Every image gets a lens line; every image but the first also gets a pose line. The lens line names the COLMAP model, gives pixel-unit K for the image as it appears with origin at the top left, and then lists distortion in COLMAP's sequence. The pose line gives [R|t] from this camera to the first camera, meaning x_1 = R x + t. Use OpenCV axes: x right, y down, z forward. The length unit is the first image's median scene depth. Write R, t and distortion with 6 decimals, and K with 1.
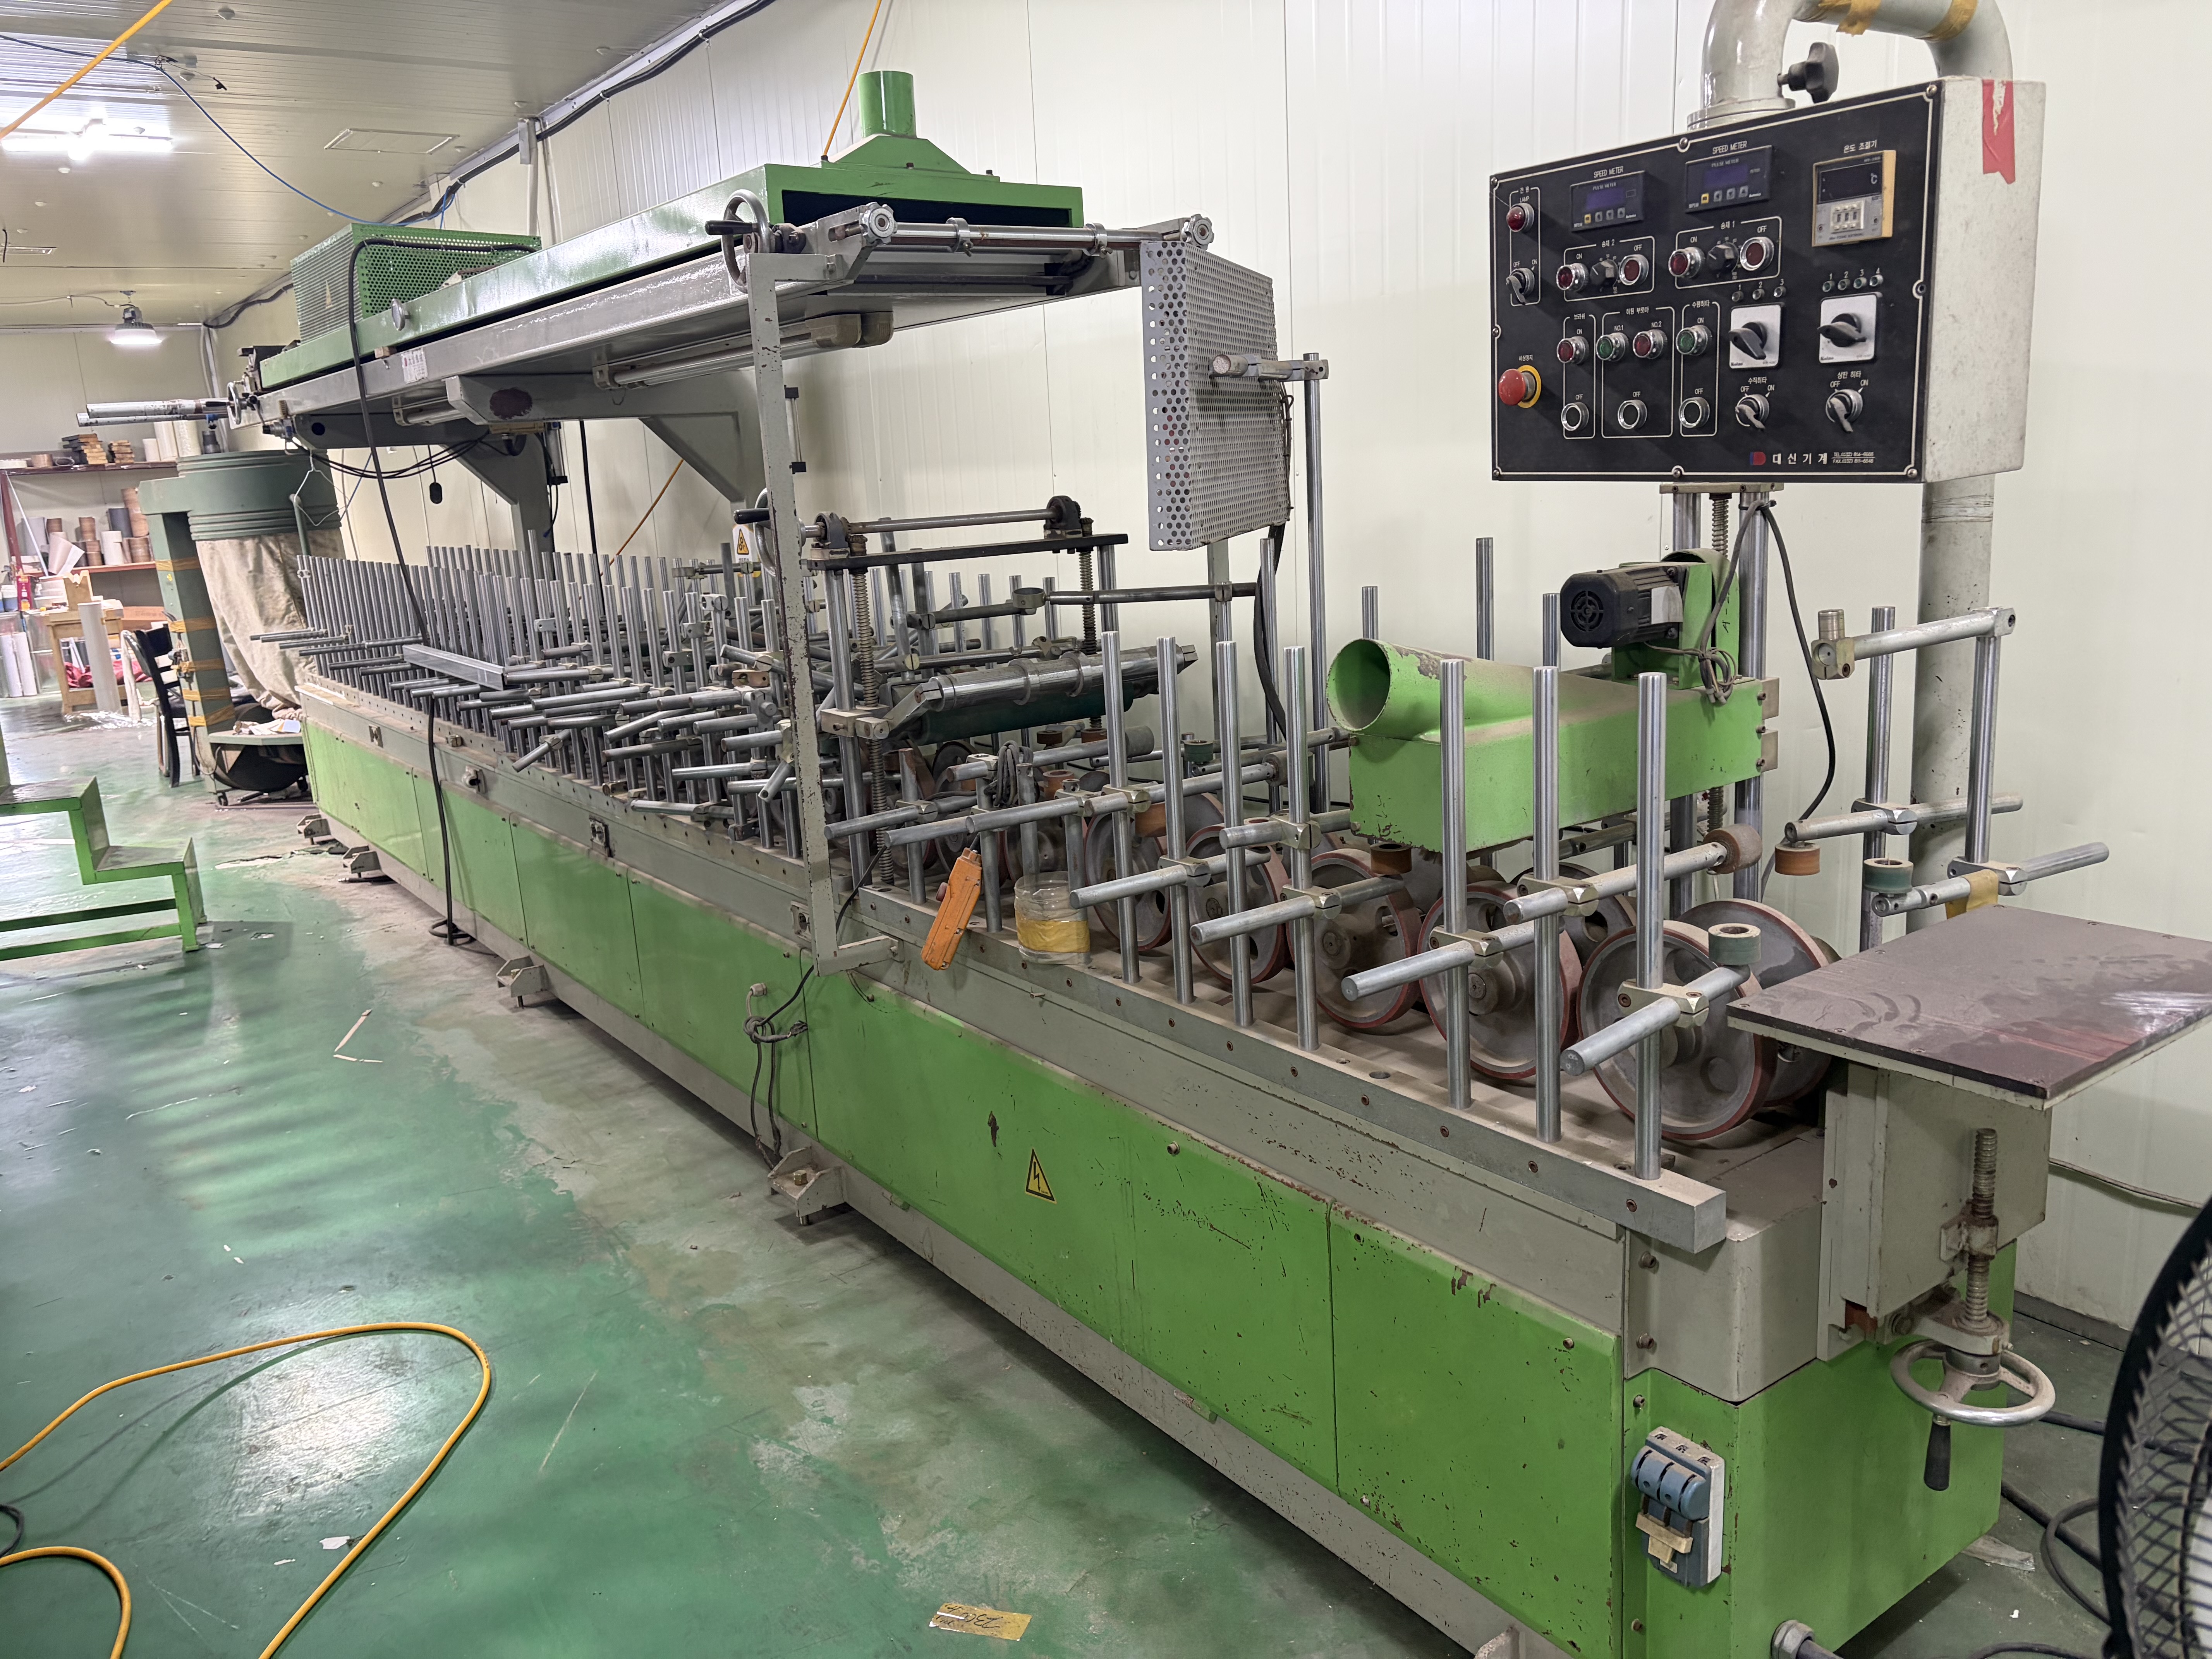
lens RADIAL K [[1712.9, 0, 1097.8], [0, 1712.9, 821.6], [0, 0, 1]] dist [0.008108, 0.001315]
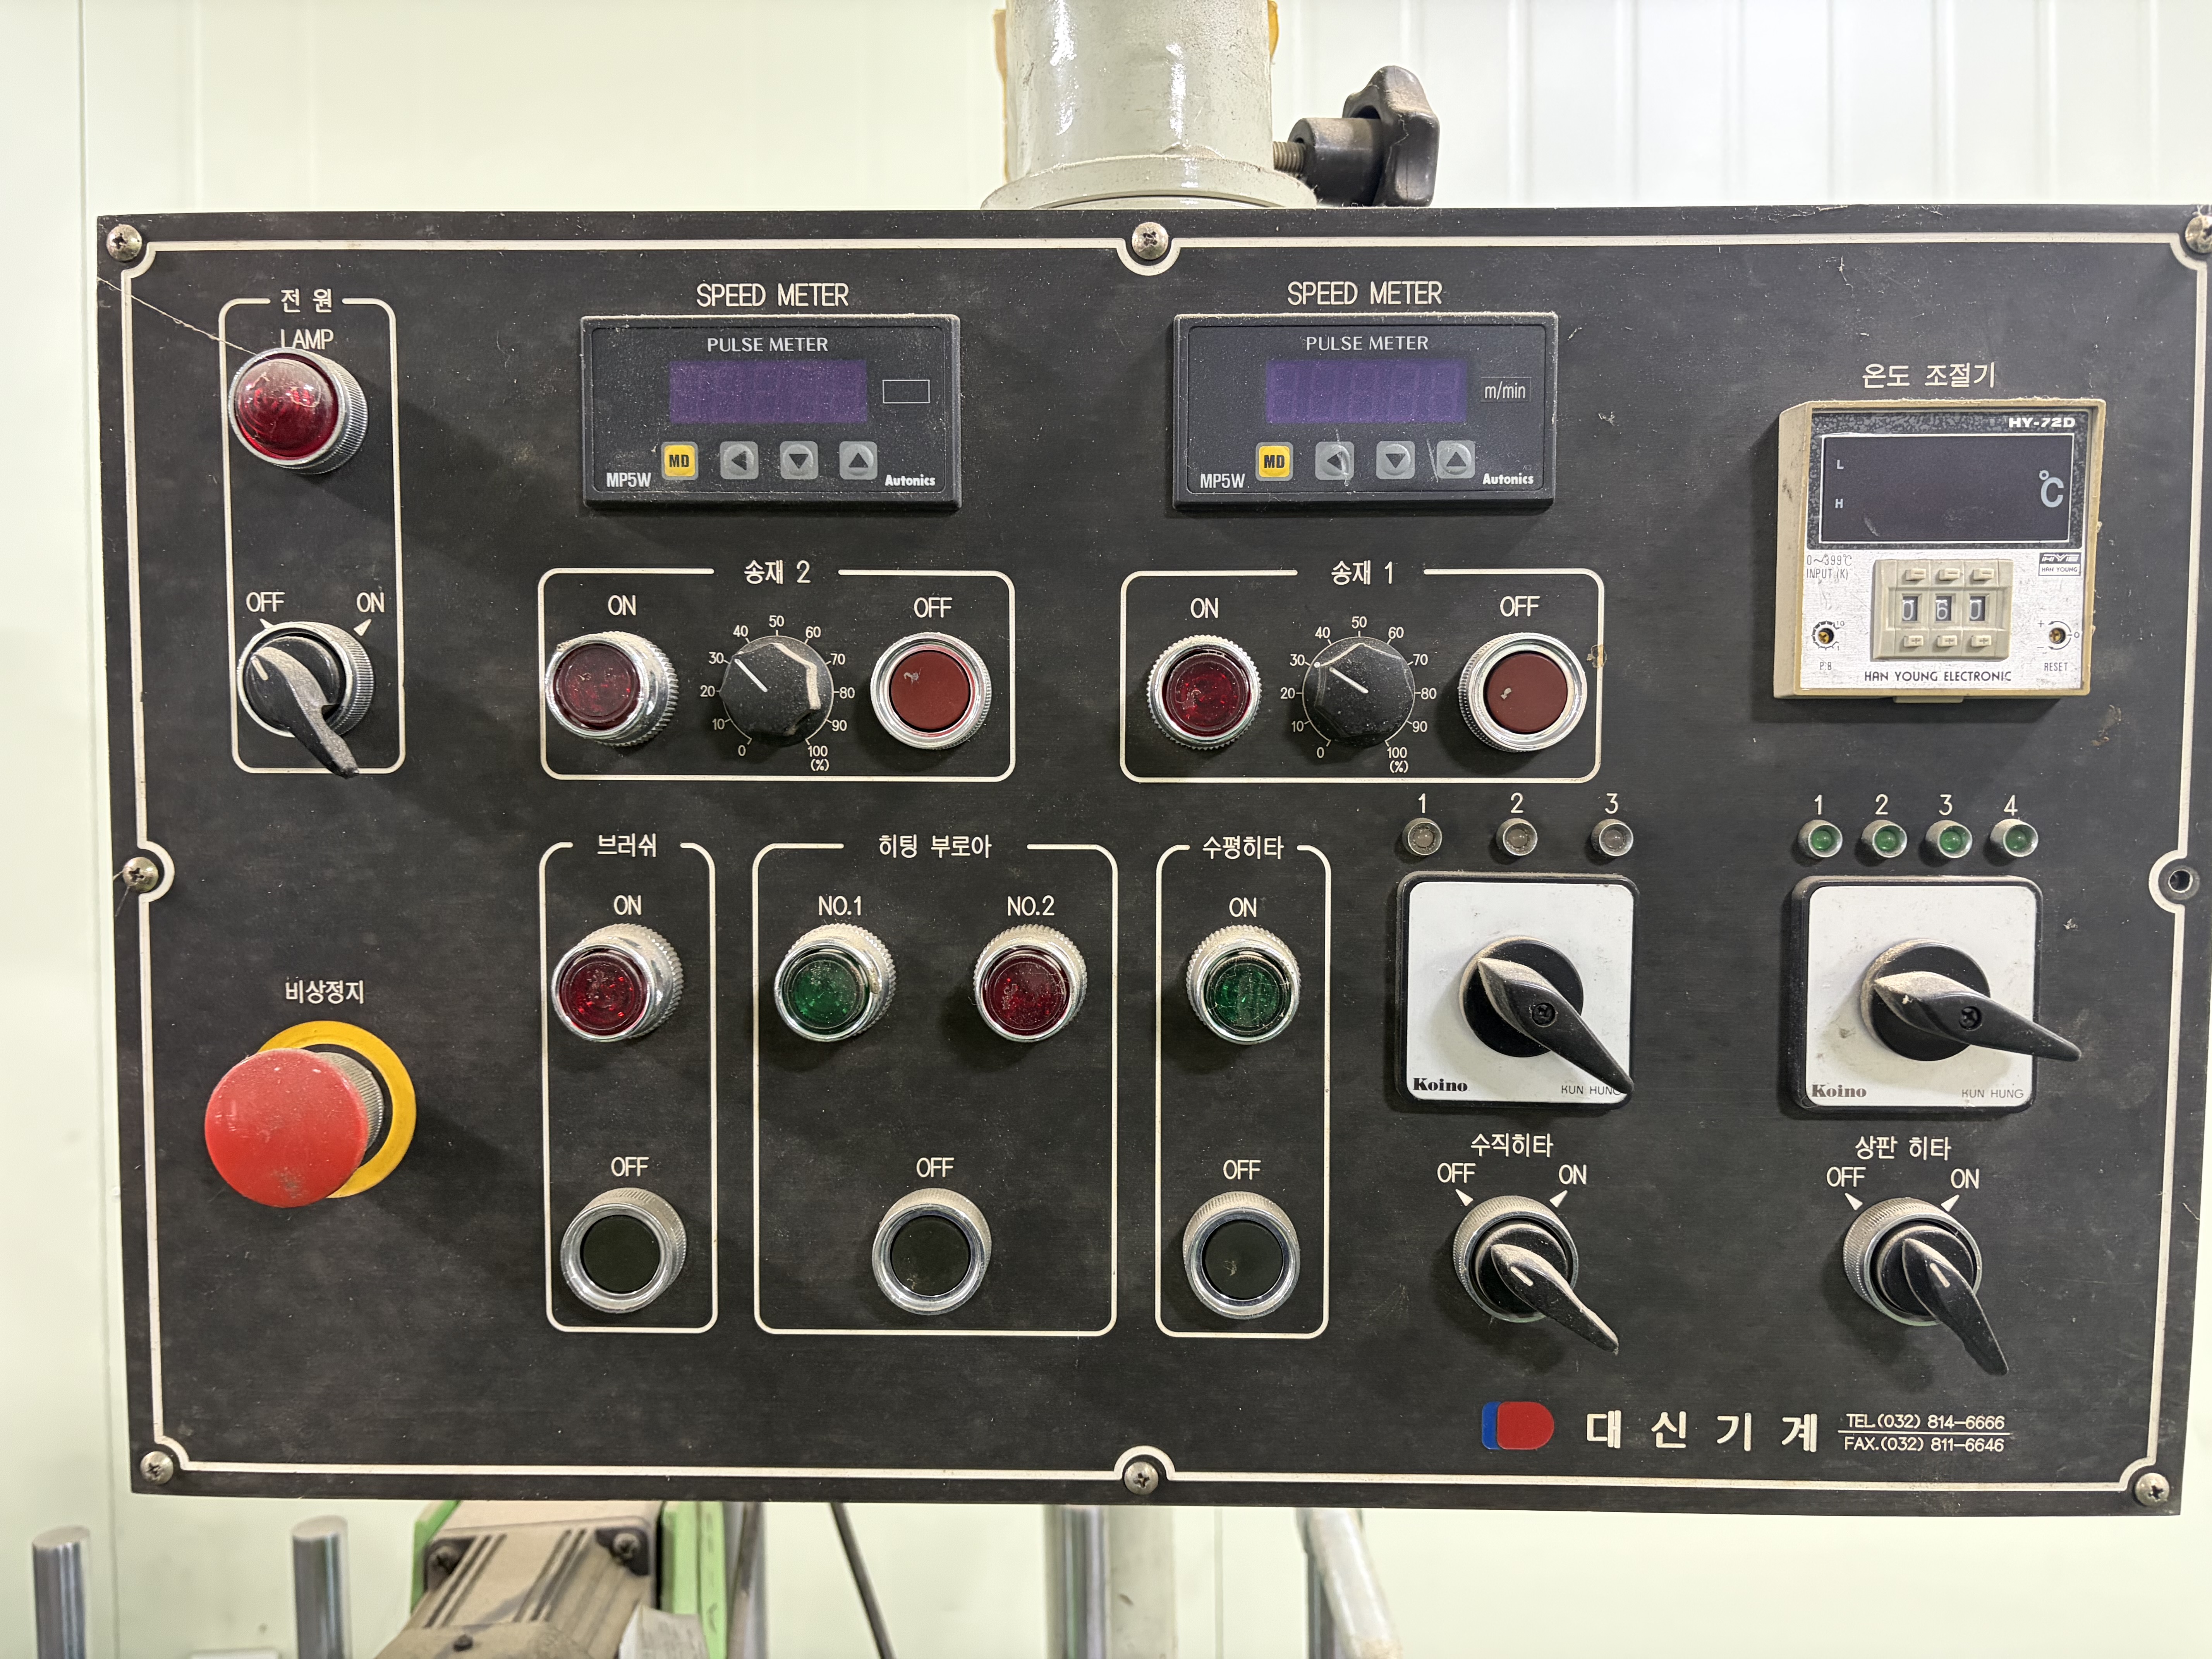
lens RADIAL K [[1712.9, 0, 1097.8], [0, 1712.9, 821.6], [0, 0, 1]] dist [0.008108, 0.001315]
pose [[0.533342, 0.021671, 0.845622, 0.123356], [0.162379, 0.978458, -0.127490, -0.283576], [-0.830168, 0.205307, 0.518334, 0.907243]]
